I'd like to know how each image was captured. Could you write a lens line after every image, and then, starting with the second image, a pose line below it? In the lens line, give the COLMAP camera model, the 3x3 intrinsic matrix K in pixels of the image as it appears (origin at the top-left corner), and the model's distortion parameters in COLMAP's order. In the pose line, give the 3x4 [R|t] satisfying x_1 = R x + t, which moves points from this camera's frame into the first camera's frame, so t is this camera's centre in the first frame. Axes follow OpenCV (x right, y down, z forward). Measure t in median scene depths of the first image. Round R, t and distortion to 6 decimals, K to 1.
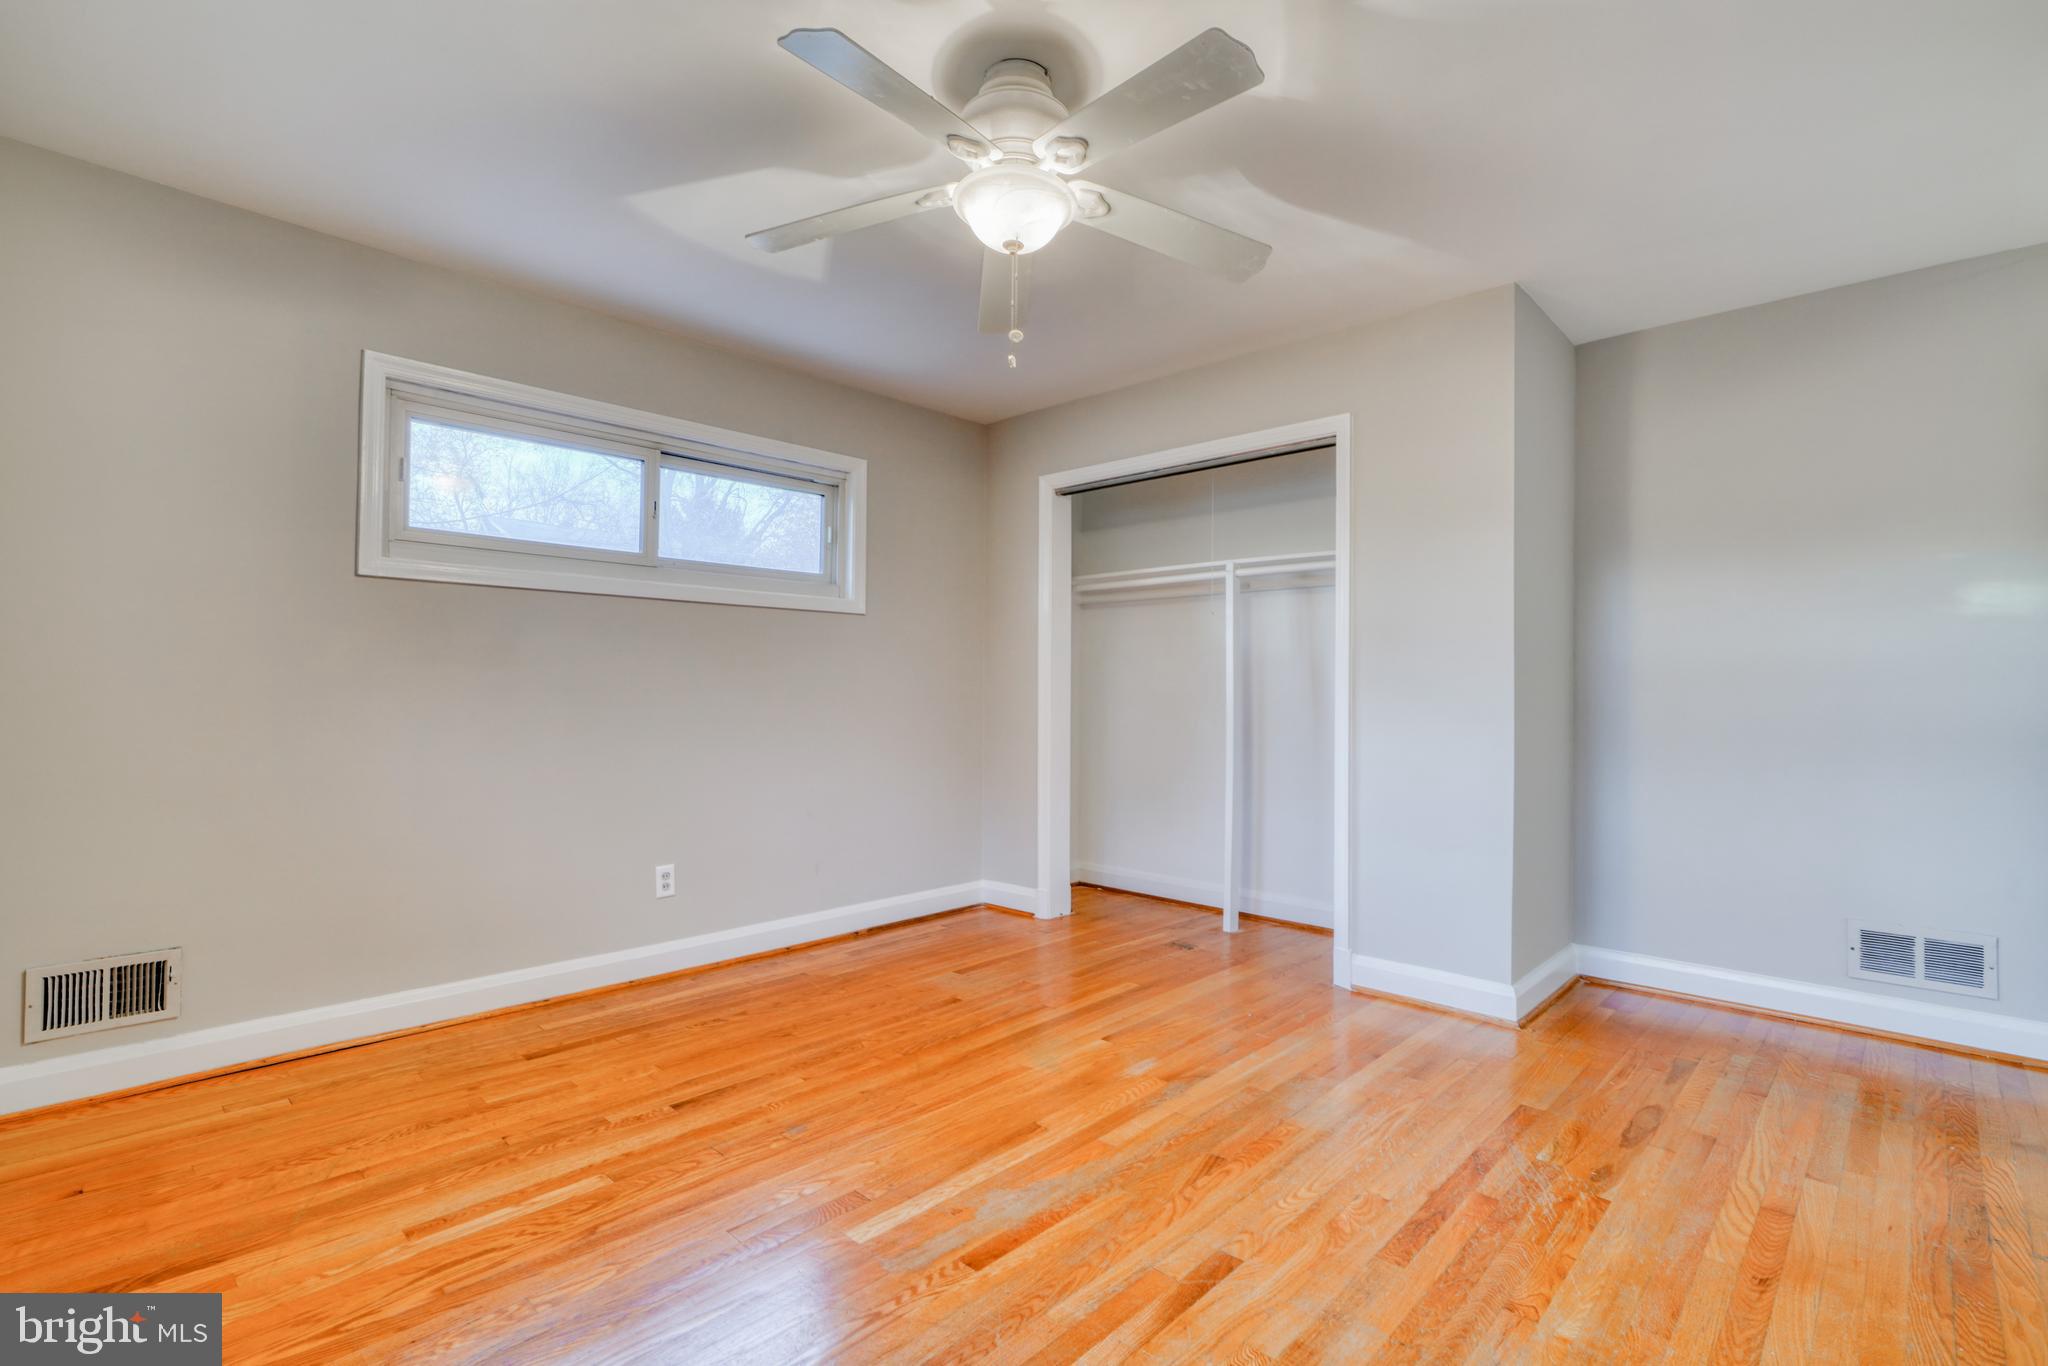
lens RADIAL K [[918.8, 0, 1023.0], [0, 918.8, 678.0], [0, 0, 1]] dist [-0.001428, 0.000857]
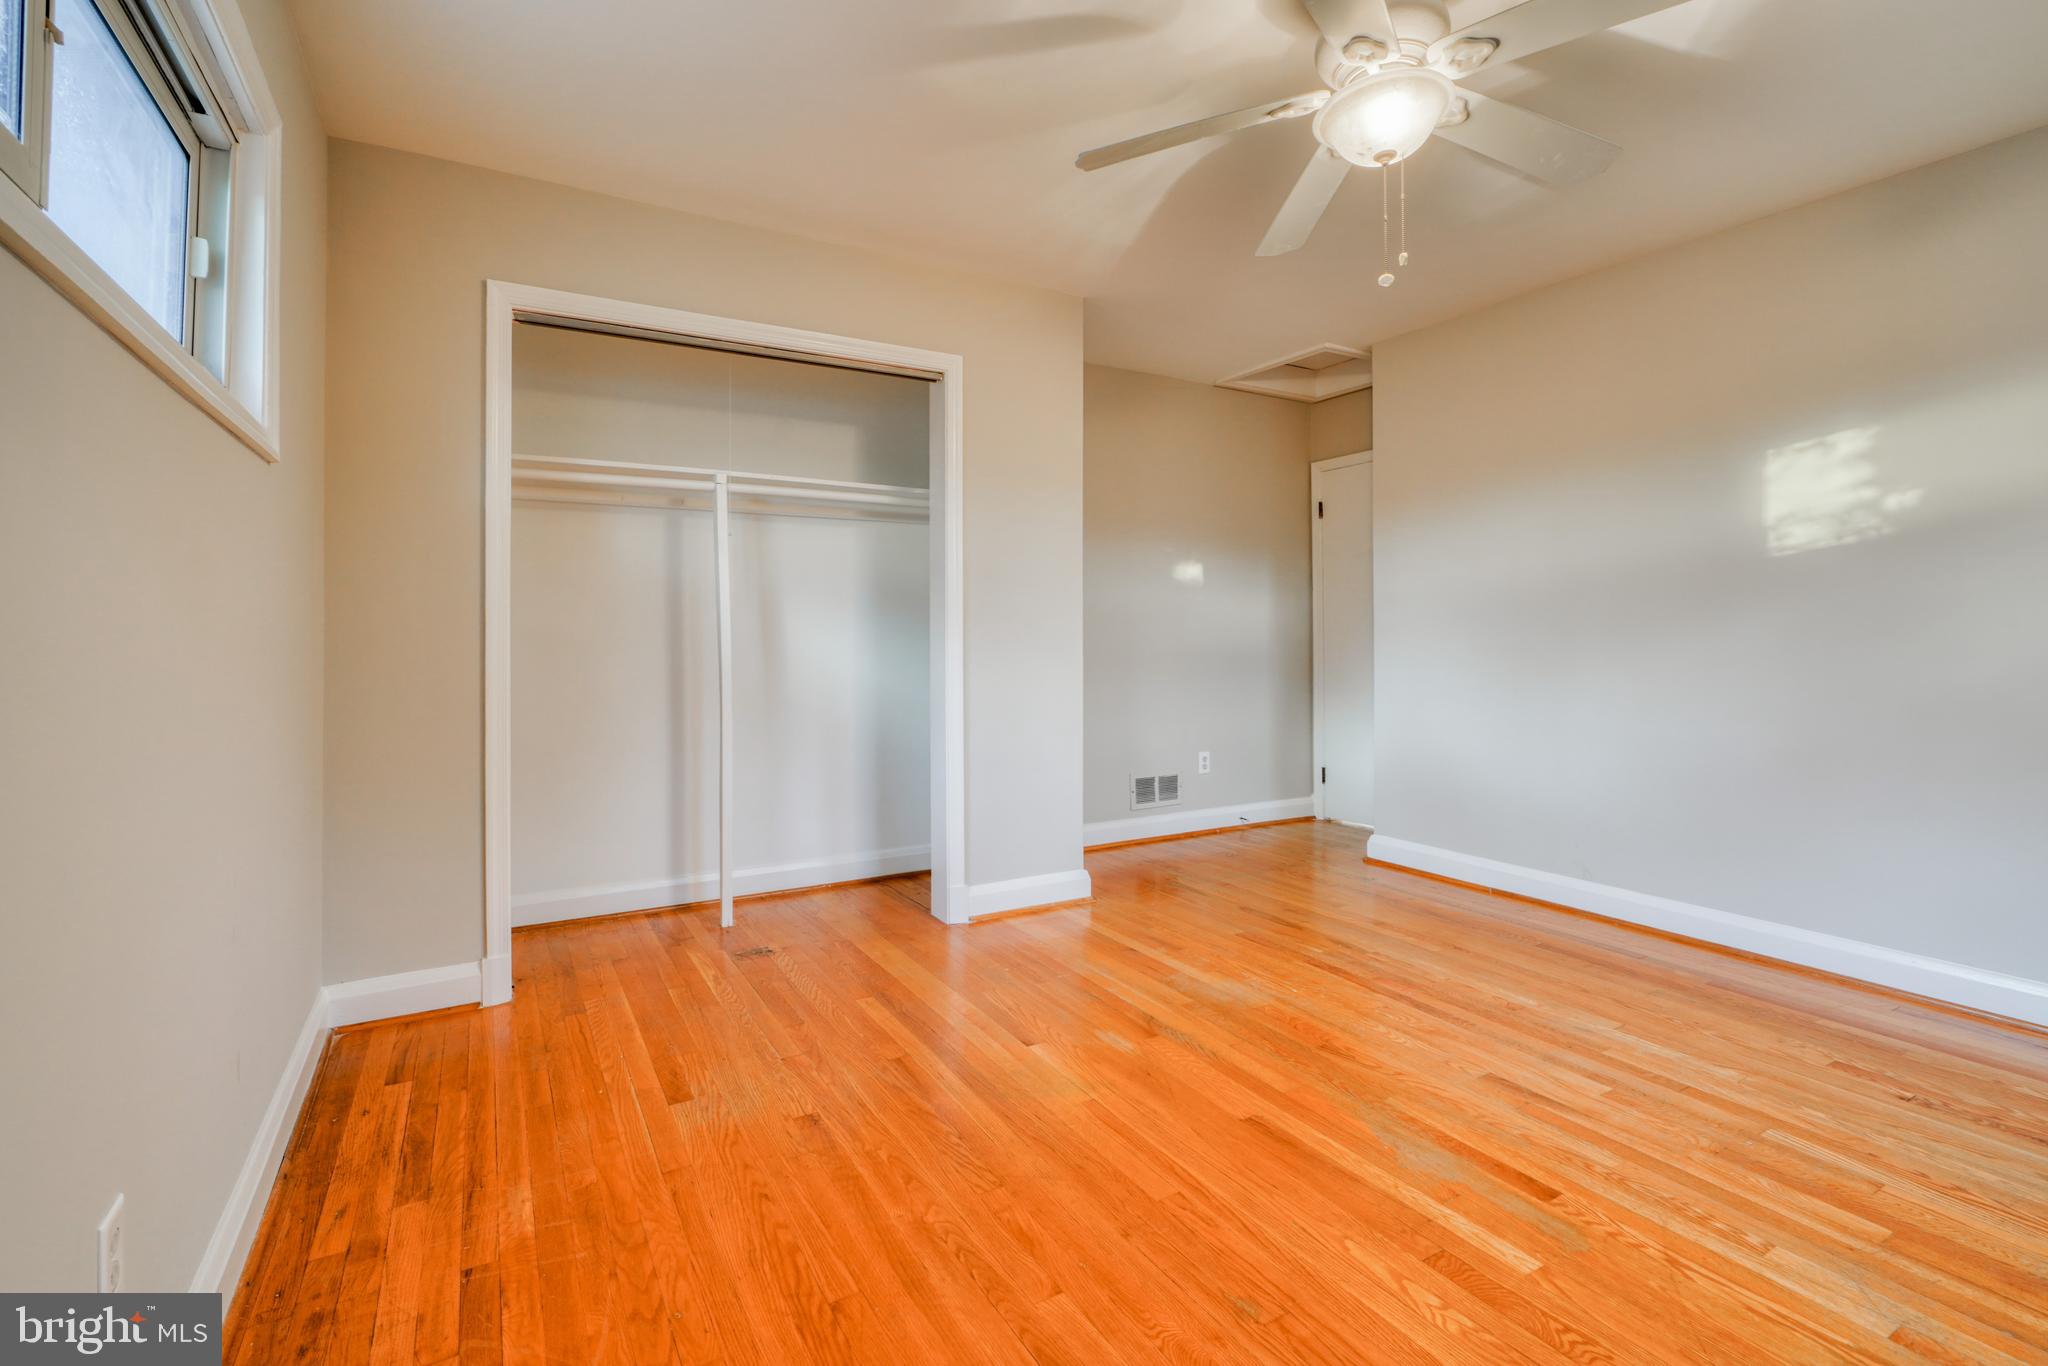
lens RADIAL K [[925.7, 0, 1025.0], [0, 925.7, 613.9], [0, 0, 1]] dist [-0.009640, 0.000721]
pose [[0.298174, 0.014513, 0.954401, -0.753647], [-0.007108, 0.999890, -0.012984, 0.012675], [-0.954485, -0.002912, 0.298244, 0.788512]]
